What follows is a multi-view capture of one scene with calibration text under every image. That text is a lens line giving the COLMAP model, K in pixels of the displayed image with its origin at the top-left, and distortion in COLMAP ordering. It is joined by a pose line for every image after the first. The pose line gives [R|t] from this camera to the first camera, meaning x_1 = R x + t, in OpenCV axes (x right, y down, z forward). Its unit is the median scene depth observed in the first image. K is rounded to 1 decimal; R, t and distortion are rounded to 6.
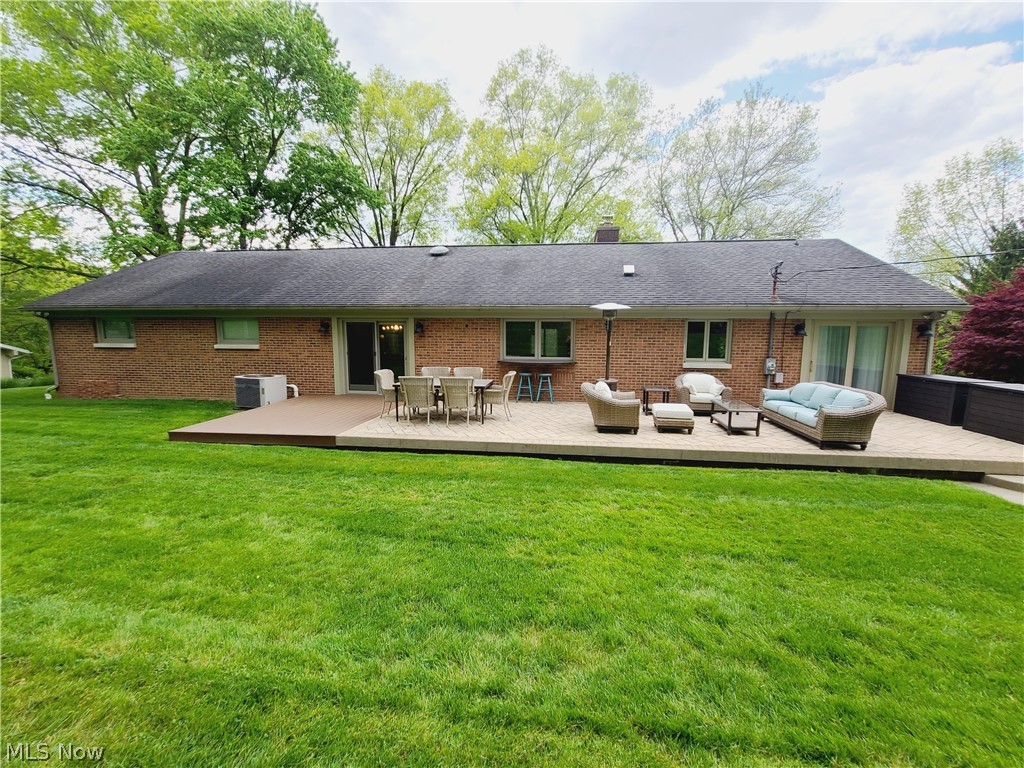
lens RADIAL K [[419.6, 0, 513.3], [0, 419.6, 384.4], [0, 0, 1]] dist [0.001557, -0.001968]
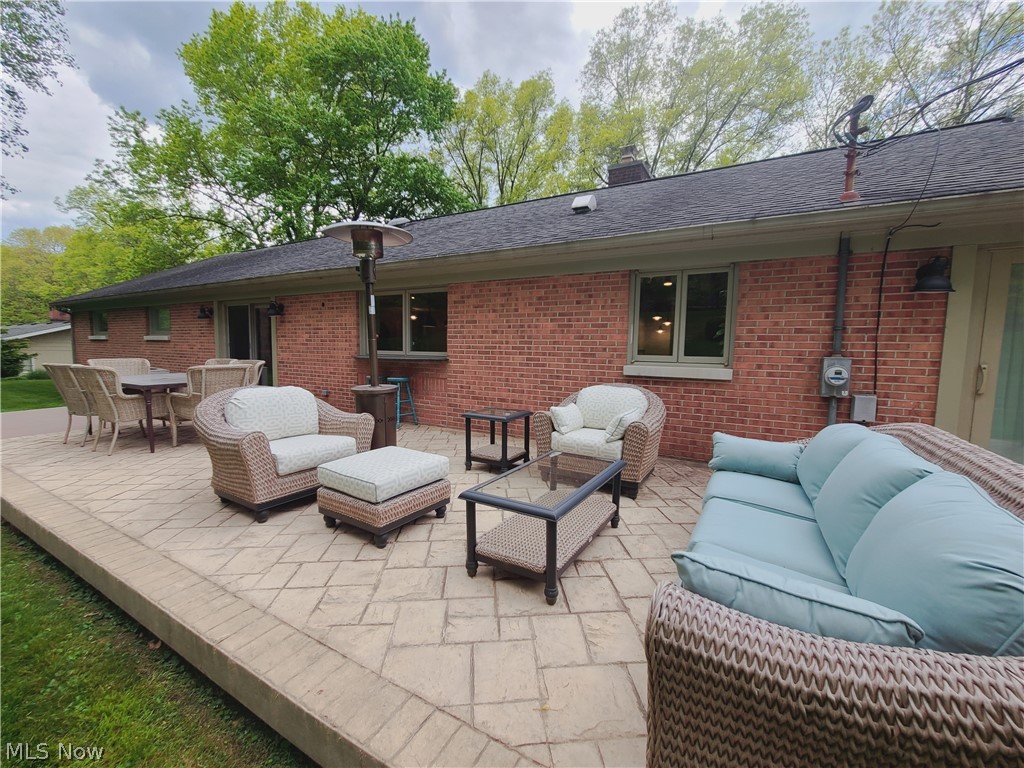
lens RADIAL K [[419.6, 0, 511.7], [0, 419.6, 385.7], [0, 0, 1]] dist [0.001557, -0.001968]
pose [[0.928286, 0.044727, -0.369167, 0.433275], [-0.060334, 0.997702, -0.030835, -0.005027], [0.366940, 0.050897, 0.928851, 0.484059]]
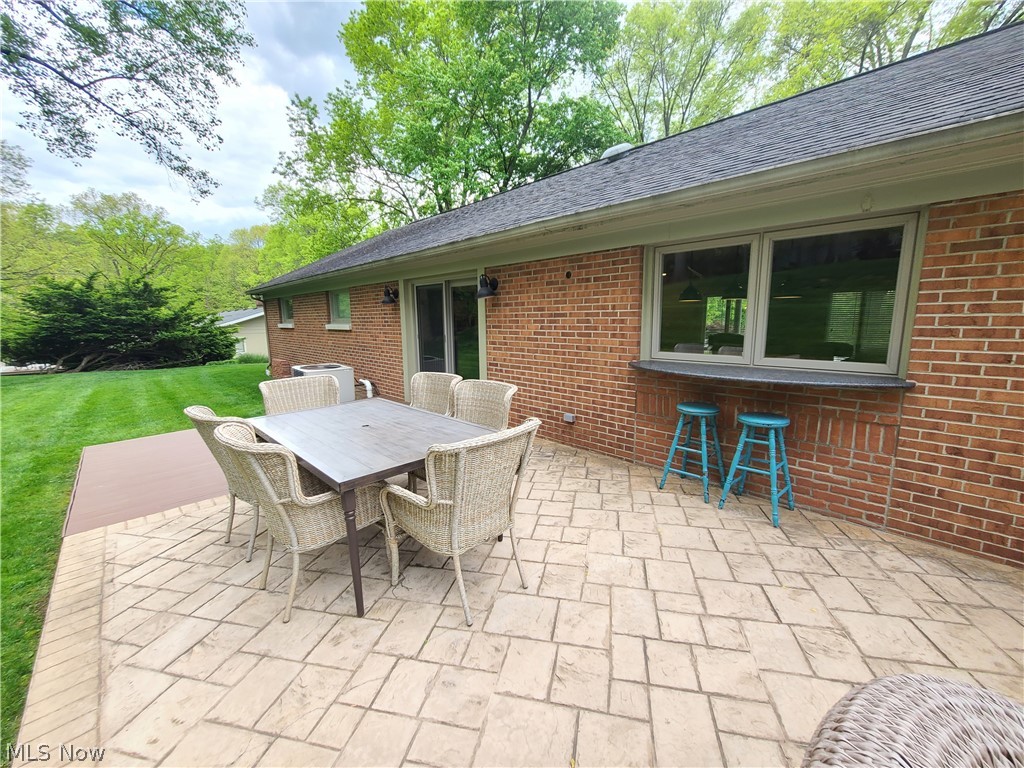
lens RADIAL K [[419.6, 0, 514.7], [0, 419.6, 388.7], [0, 0, 1]] dist [0.001557, -0.001968]
pose [[0.780501, 0.090643, -0.618548, 0.116192], [-0.061006, 0.995754, 0.068939, -0.052620], [0.622170, -0.016072, 0.782717, 0.638132]]
